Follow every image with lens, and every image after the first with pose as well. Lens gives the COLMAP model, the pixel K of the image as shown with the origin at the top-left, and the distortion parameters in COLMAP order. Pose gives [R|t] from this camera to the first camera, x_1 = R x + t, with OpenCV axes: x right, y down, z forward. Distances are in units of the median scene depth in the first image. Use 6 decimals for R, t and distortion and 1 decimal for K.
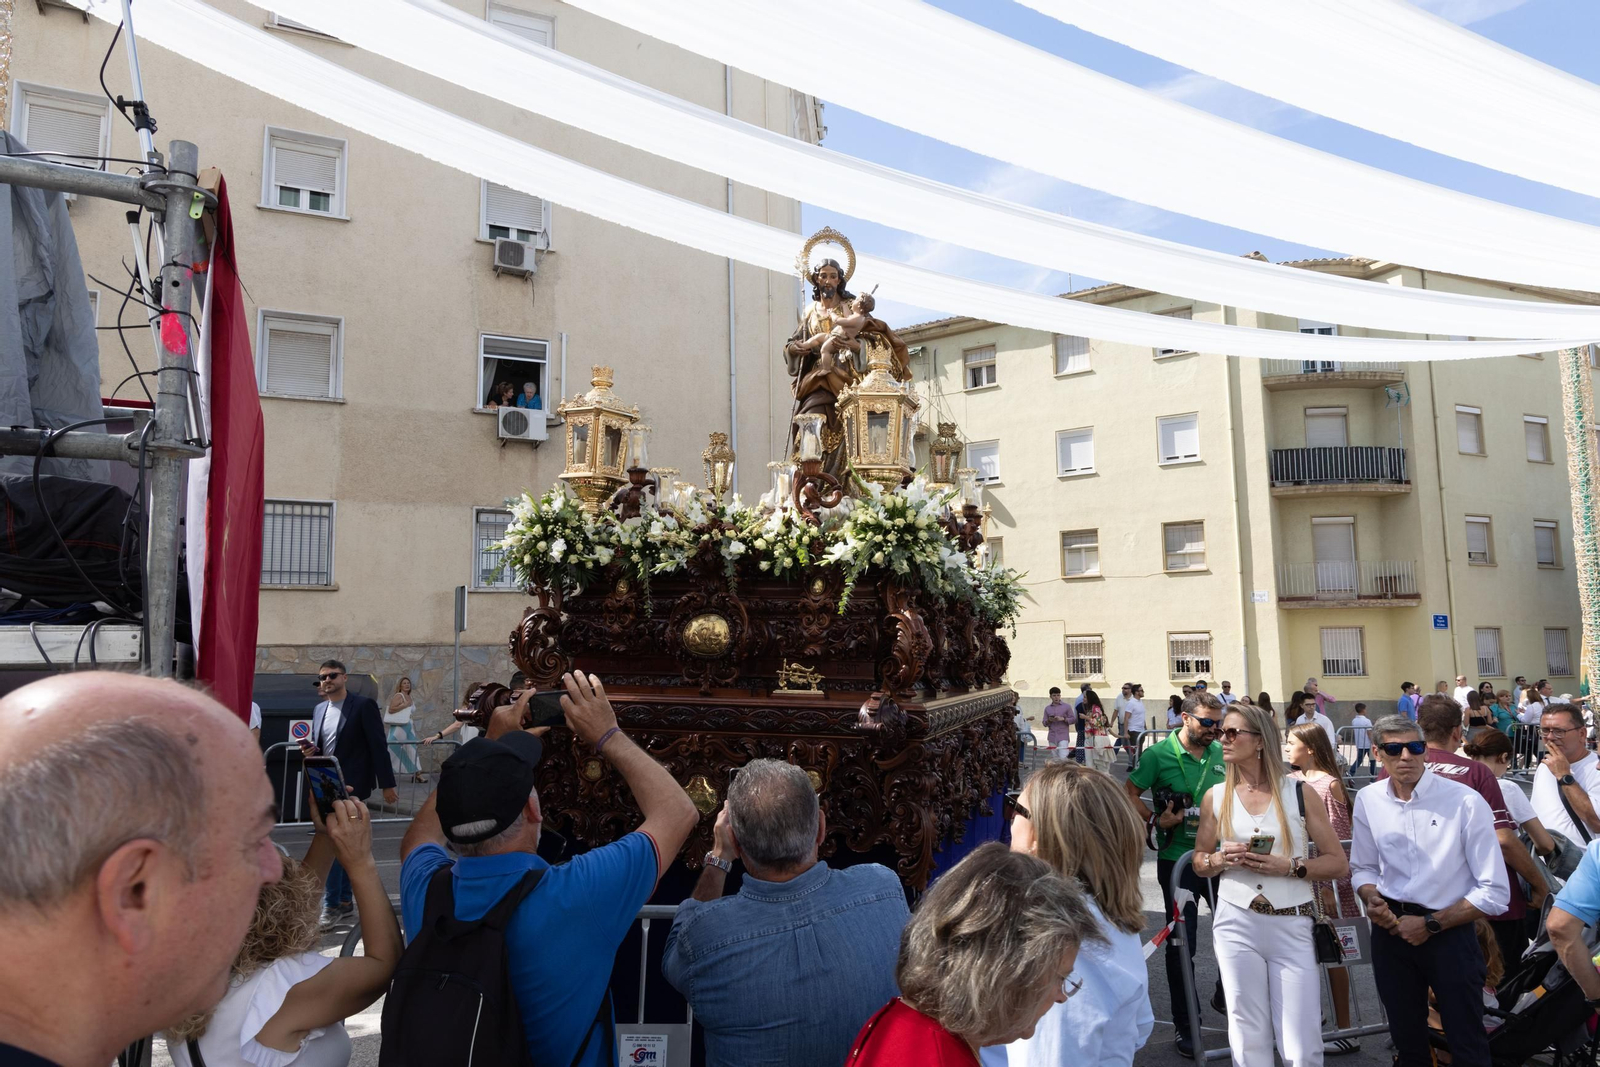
lens RADIAL K [[1086.0, 0, 803.8], [0, 1086.0, 531.5], [0, 0, 1]] dist [-0.009467, 0.005650]
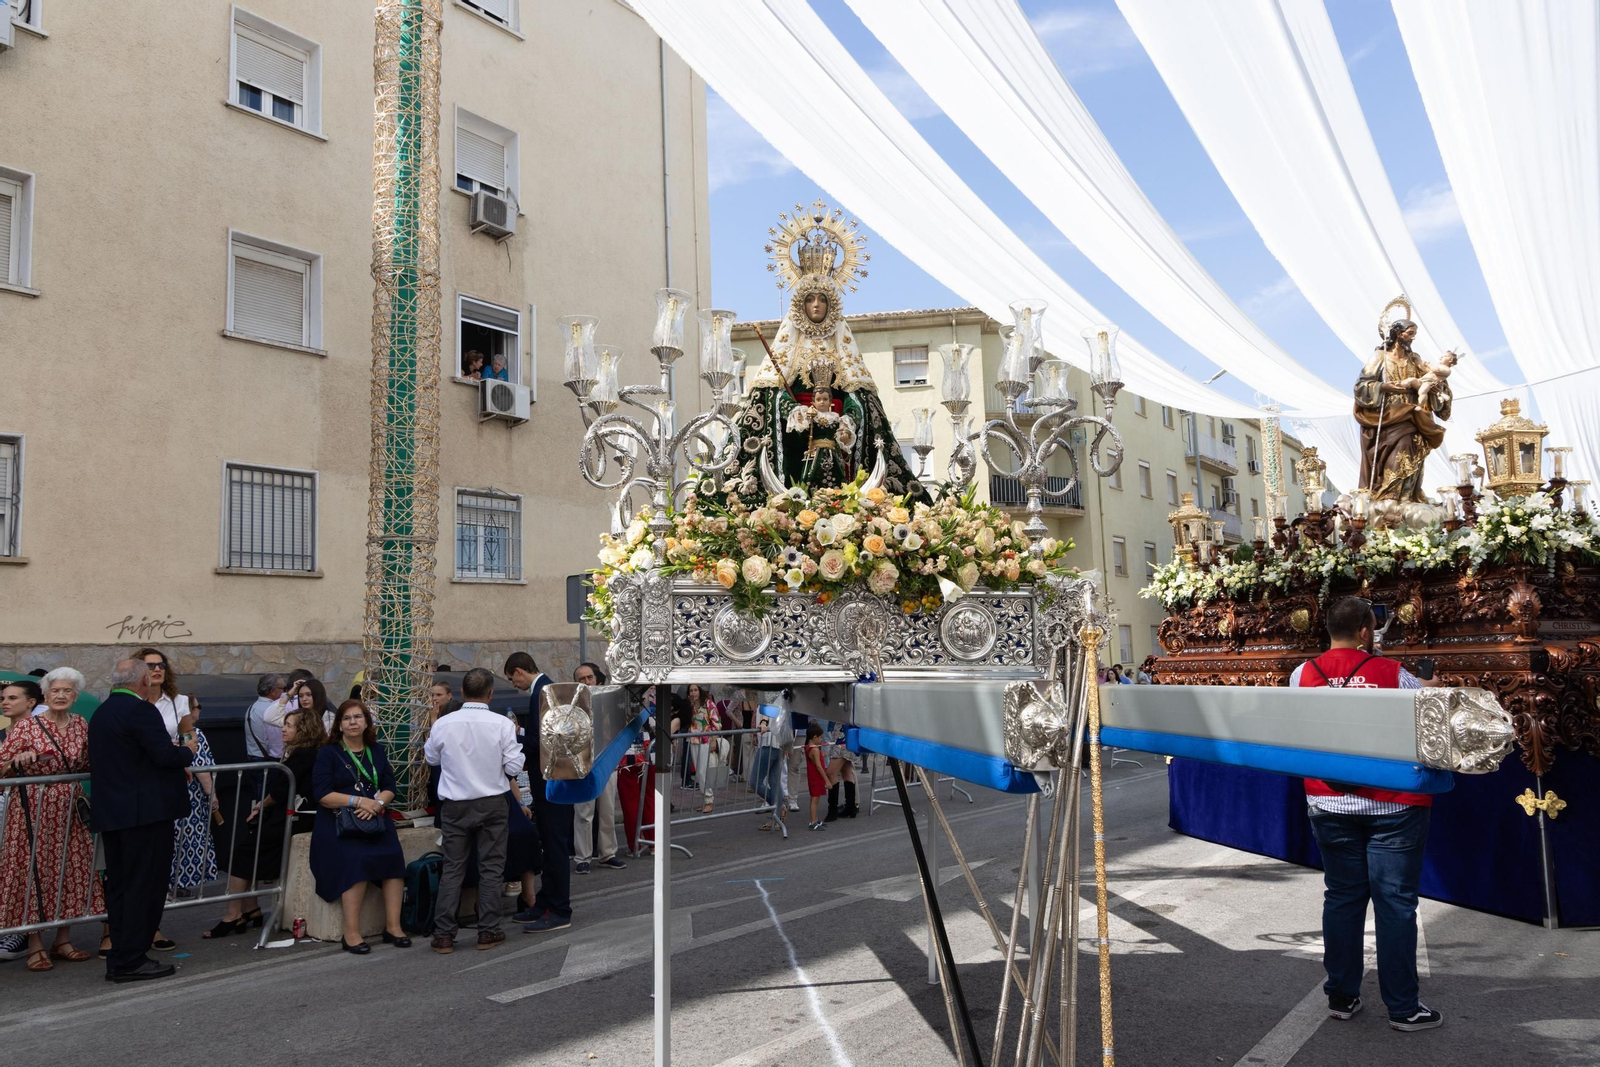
lens RADIAL K [[1086.0, 0, 803.0], [0, 1086.0, 541.6], [0, 0, 1]] dist [-0.009467, 0.005650]
pose [[0.887451, 0.033538, 0.459679, -0.471519], [-0.035183, 0.999368, -0.004989, 0.016860], [-0.459556, -0.011745, 0.888071, 0.075910]]
